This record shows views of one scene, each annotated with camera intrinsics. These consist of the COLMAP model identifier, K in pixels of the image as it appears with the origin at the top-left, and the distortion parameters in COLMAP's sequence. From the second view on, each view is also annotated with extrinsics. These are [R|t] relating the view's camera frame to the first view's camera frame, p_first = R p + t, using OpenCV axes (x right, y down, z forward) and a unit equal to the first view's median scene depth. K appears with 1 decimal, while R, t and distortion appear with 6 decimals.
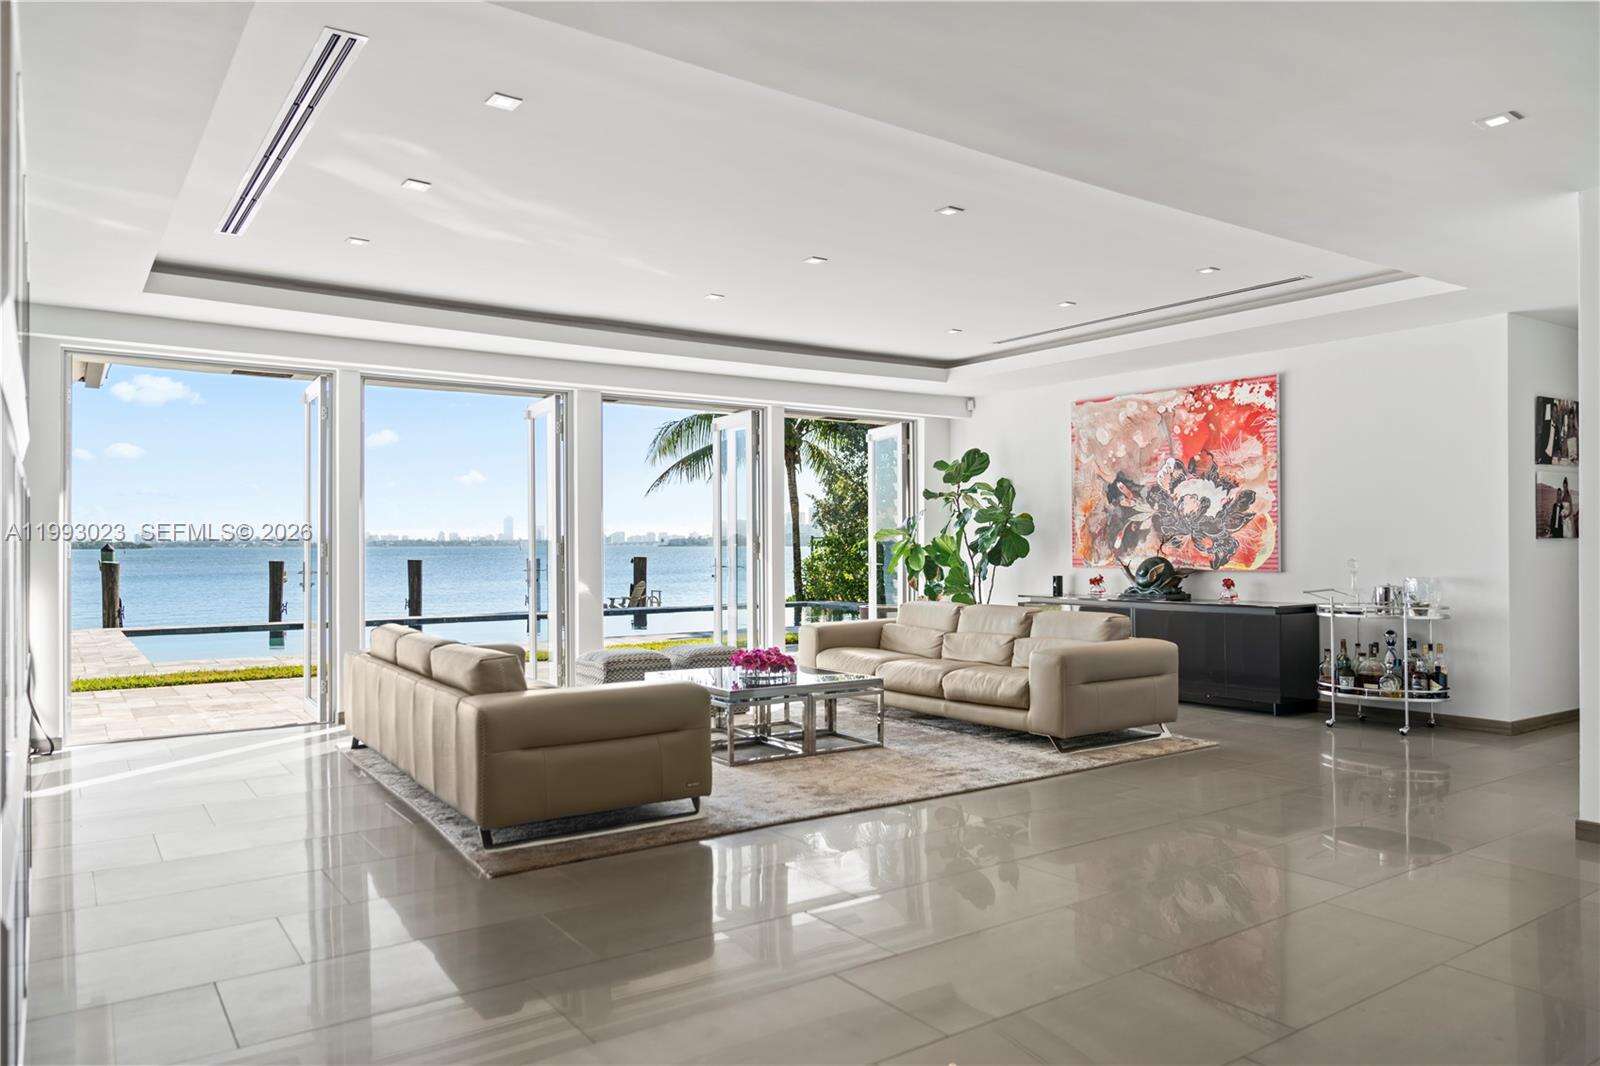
lens RADIAL K [[1074.8, 0, 800.0], [0, 1074.8, 533.0], [0, 0, 1]] dist [-0.017229, 0.001525]
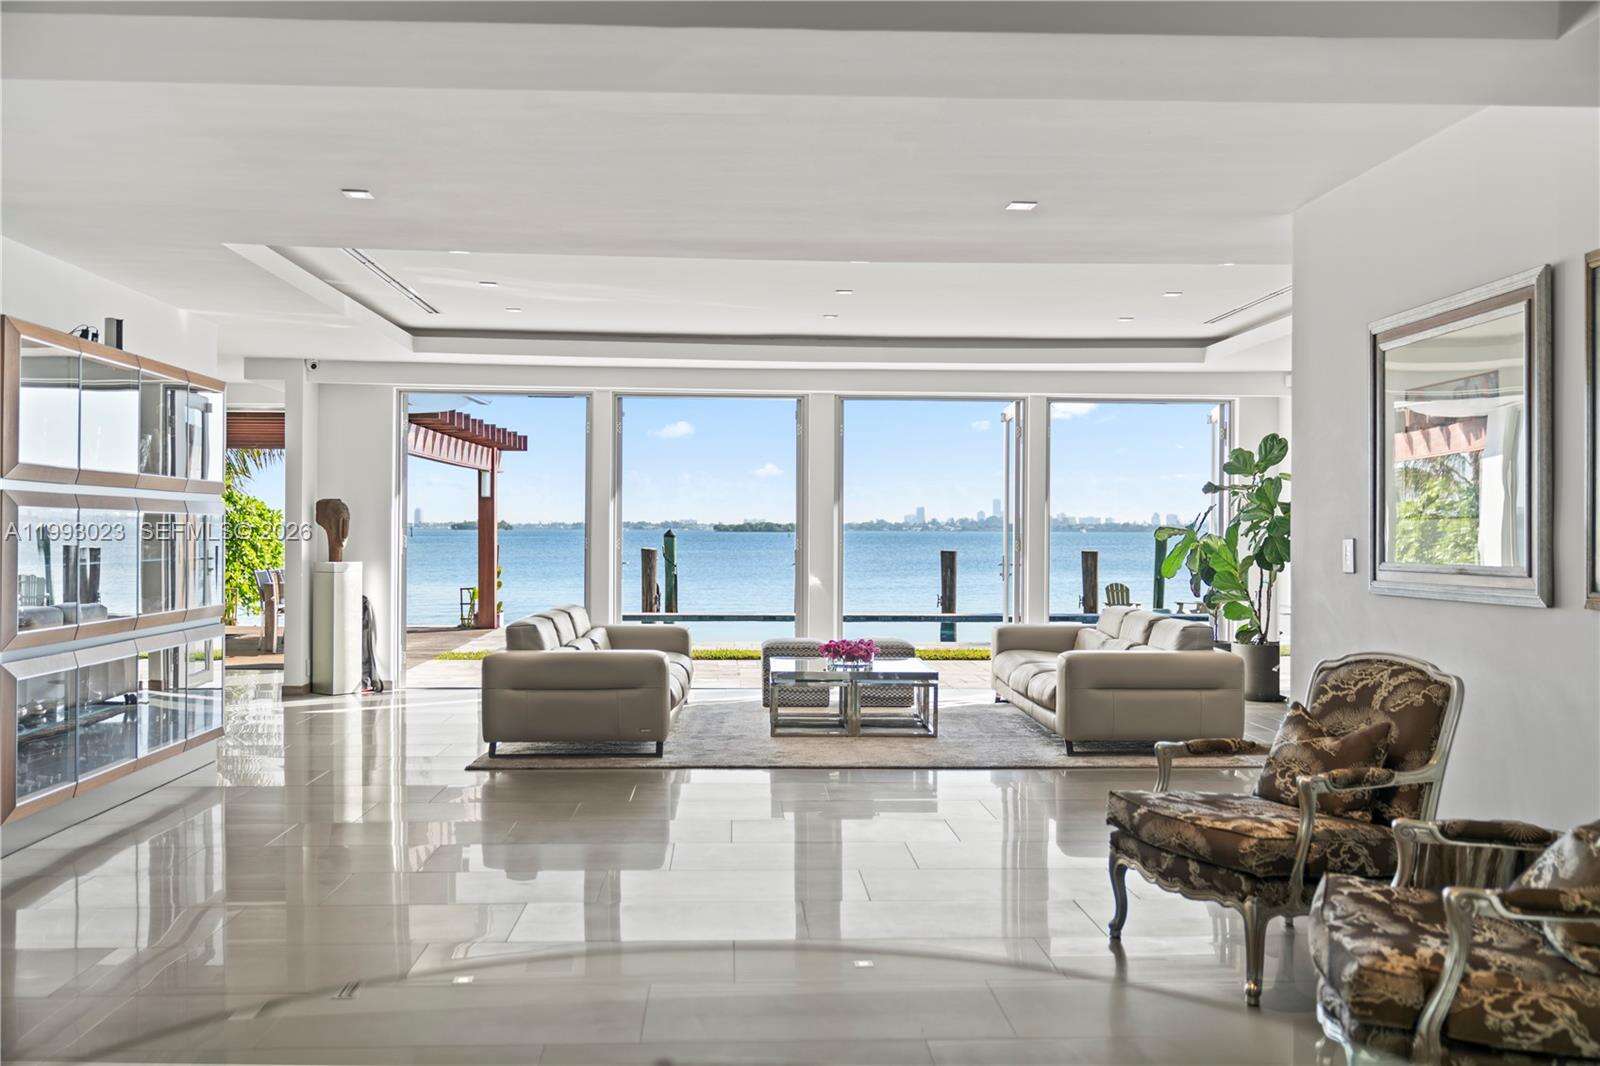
lens RADIAL K [[1438.3, 0, 800.0], [0, 1438.3, 533.0], [0, 0, 1]] dist [-0.004933, -0.001077]
pose [[0.846666, 0.010884, -0.532013, 0.484283], [-0.004320, 0.999898, 0.013581, -0.013859], [0.532107, -0.009200, 0.846627, -0.184415]]
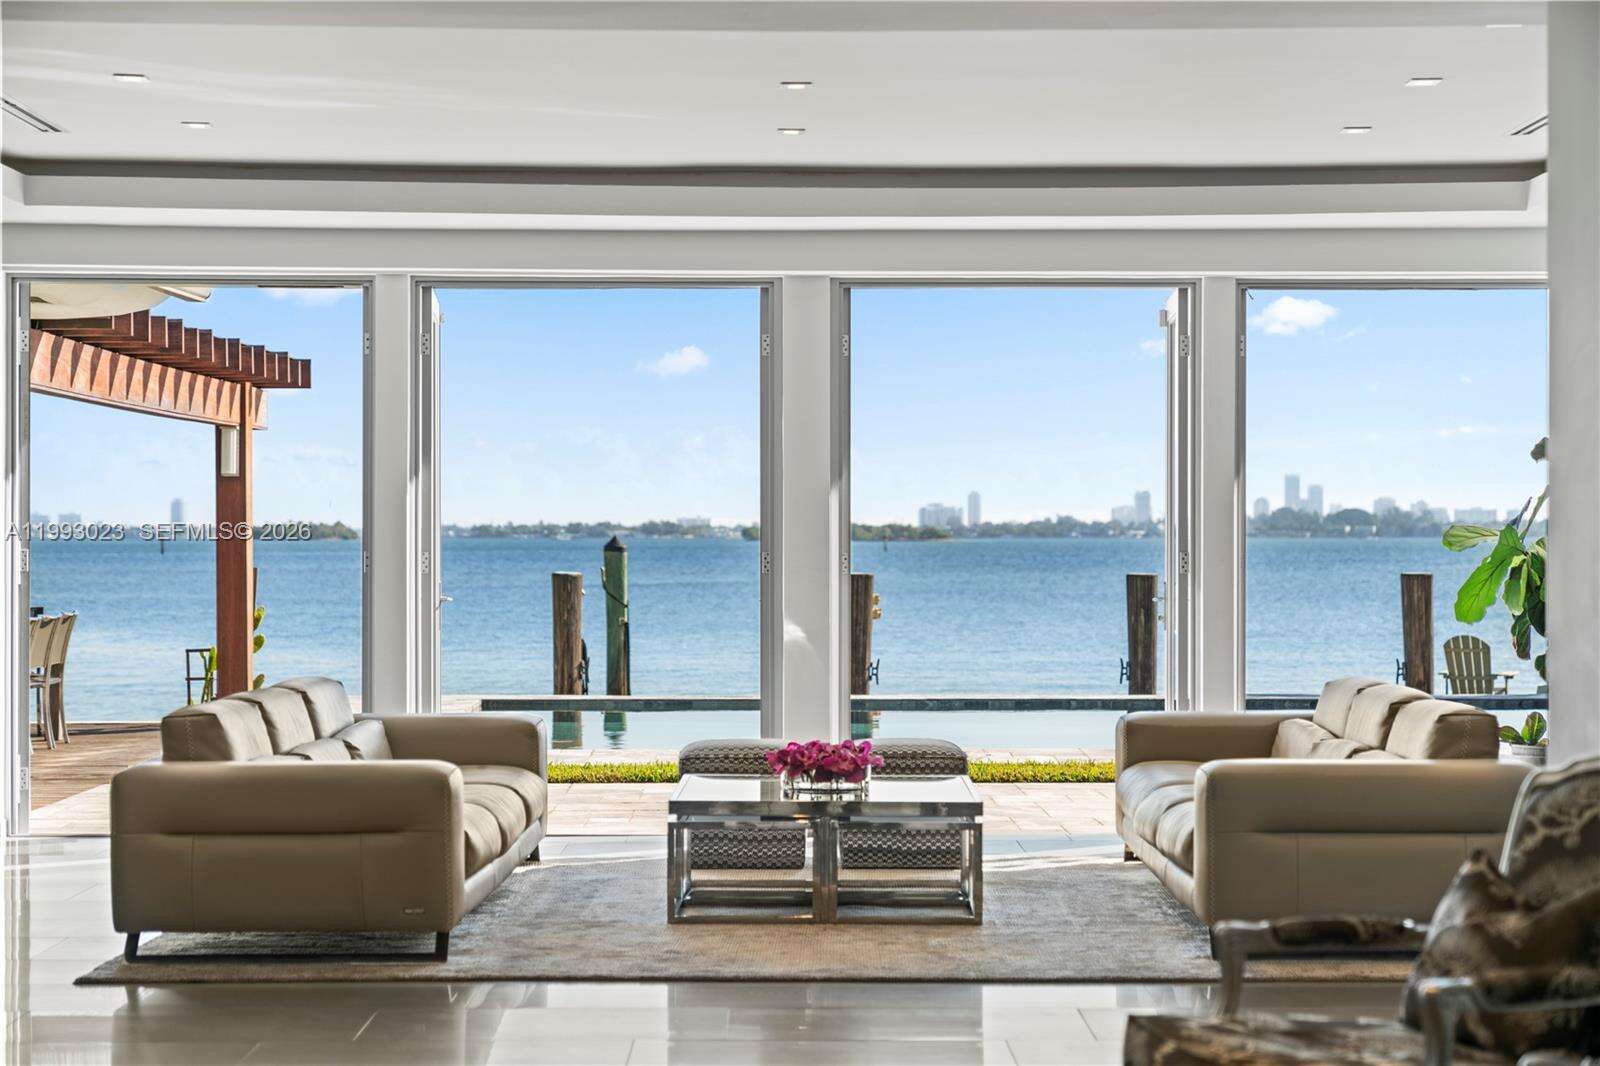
lens RADIAL K [[2775.7, 0, 800.0], [0, 2775.7, 533.0], [0, 0, 1]] dist [0.013411, -0.087619]
pose [[0.825222, 0.004664, -0.564790, 0.552526], [0.001280, 0.999948, 0.010127, -0.013220], [0.564808, -0.009080, 0.825173, -0.168273]]
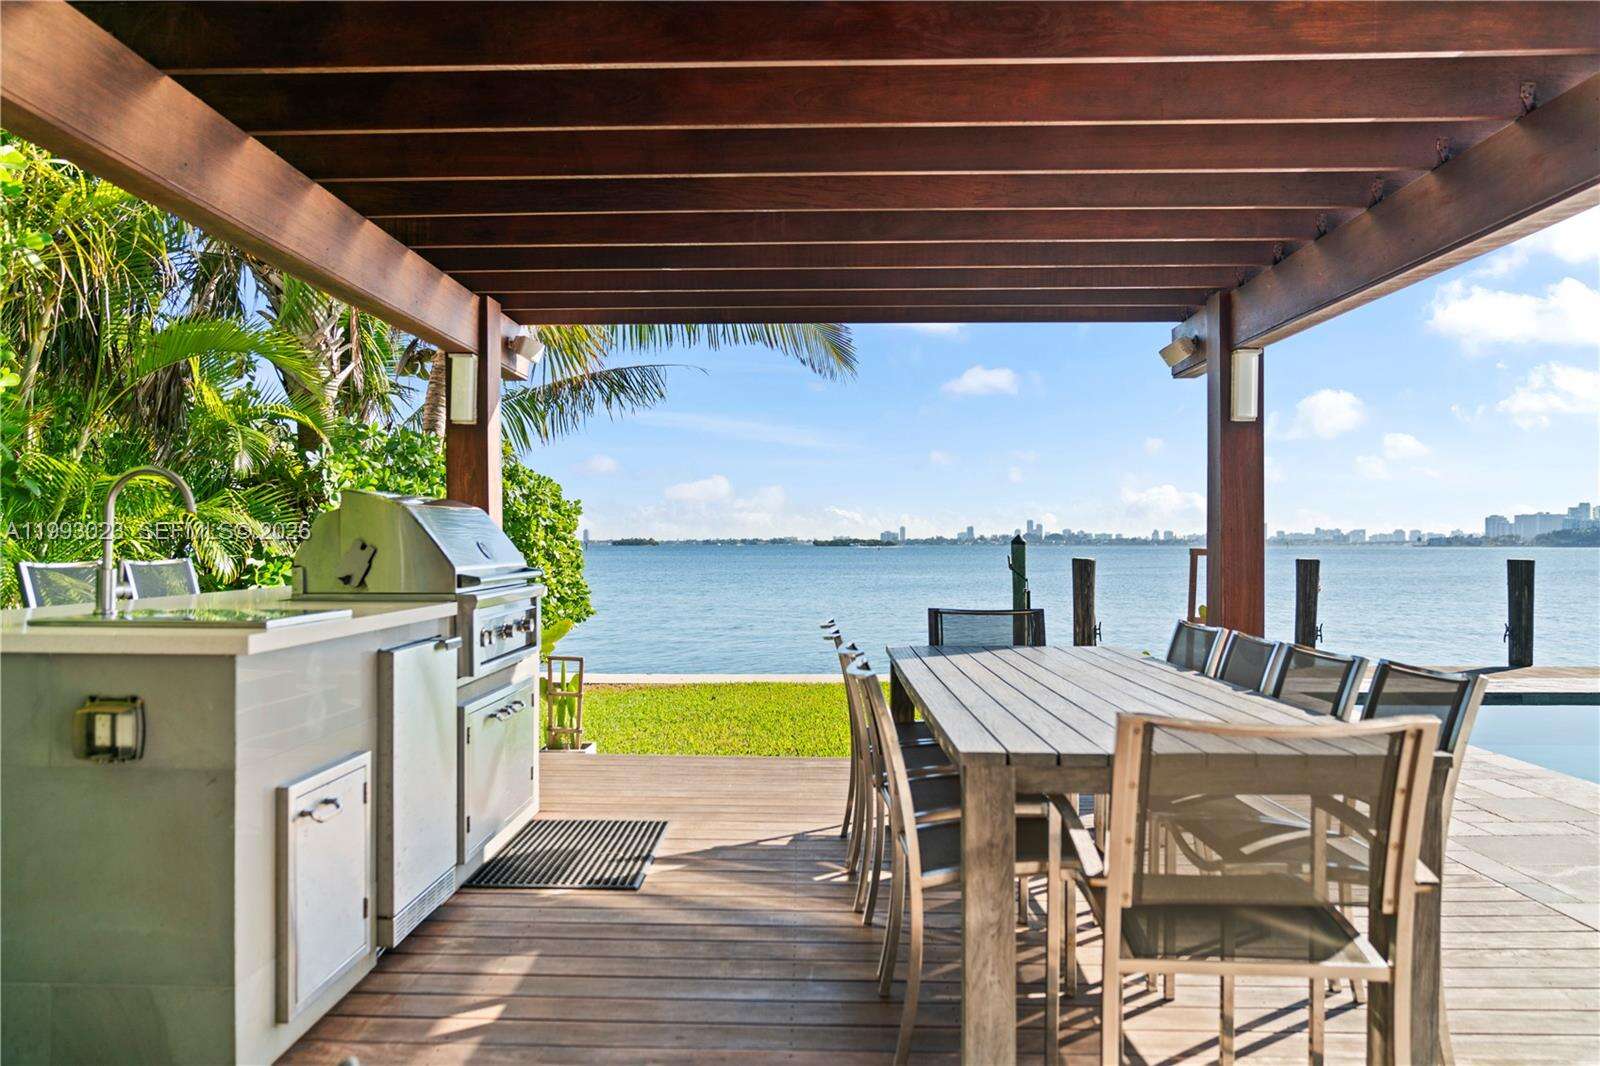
lens RADIAL K [[1110.1, 0, 794.5], [0, 1110.1, 551.4], [0, 0, 1]] dist [-0.032347, -0.003372]
pose [[0.805204, 0.009689, -0.592918, -0.921052], [0.000993, 0.999843, 0.017687, 0.026329], [0.592996, -0.014831, 0.805068, 0.754827]]
